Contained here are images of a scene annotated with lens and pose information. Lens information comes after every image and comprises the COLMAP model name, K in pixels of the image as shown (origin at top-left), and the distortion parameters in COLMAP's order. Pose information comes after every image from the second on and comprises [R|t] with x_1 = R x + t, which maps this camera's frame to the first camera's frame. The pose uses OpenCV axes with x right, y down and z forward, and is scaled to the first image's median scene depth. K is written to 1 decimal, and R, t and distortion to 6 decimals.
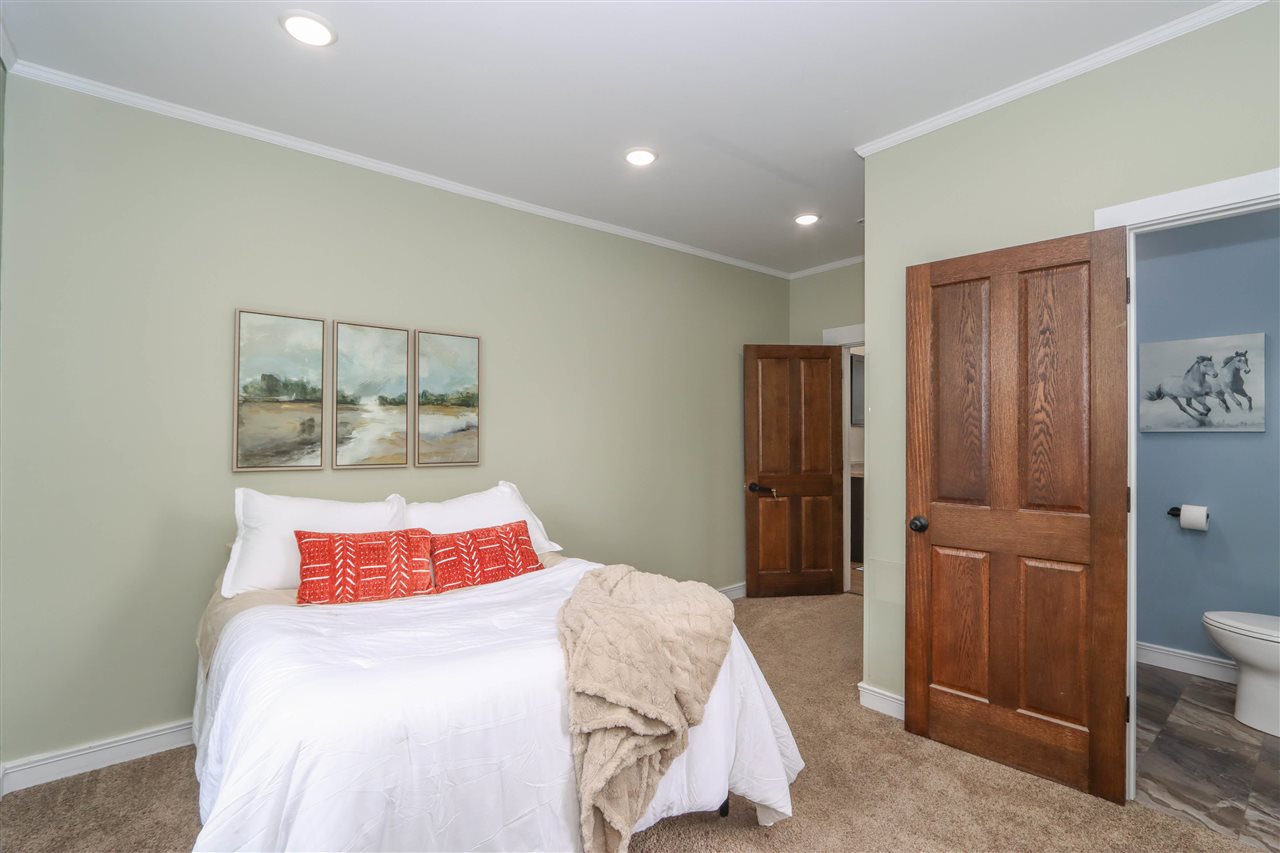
lens RADIAL K [[606.6, 0, 639.4], [0, 606.6, 433.0], [0, 0, 1]] dist [-0.002251, 0.001584]
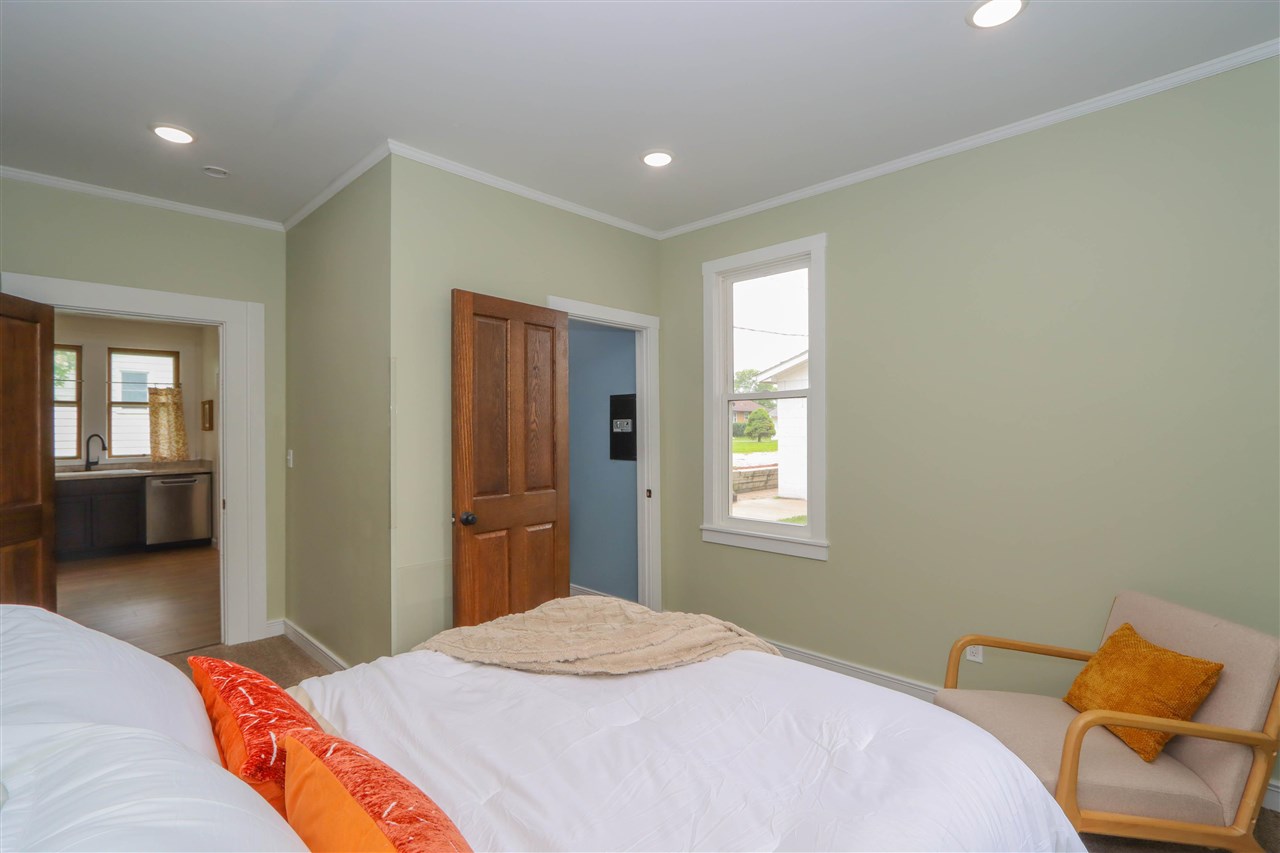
lens RADIAL K [[606.6, 0, 639.4], [0, 606.6, 433.0], [0, 0, 1]] dist [-0.002251, 0.001584]
pose [[-0.096086, -0.002631, 0.995370, -0.785627], [0.003447, 0.999990, 0.002976, -0.014409], [-0.995367, 0.003717, -0.096076, 0.874112]]
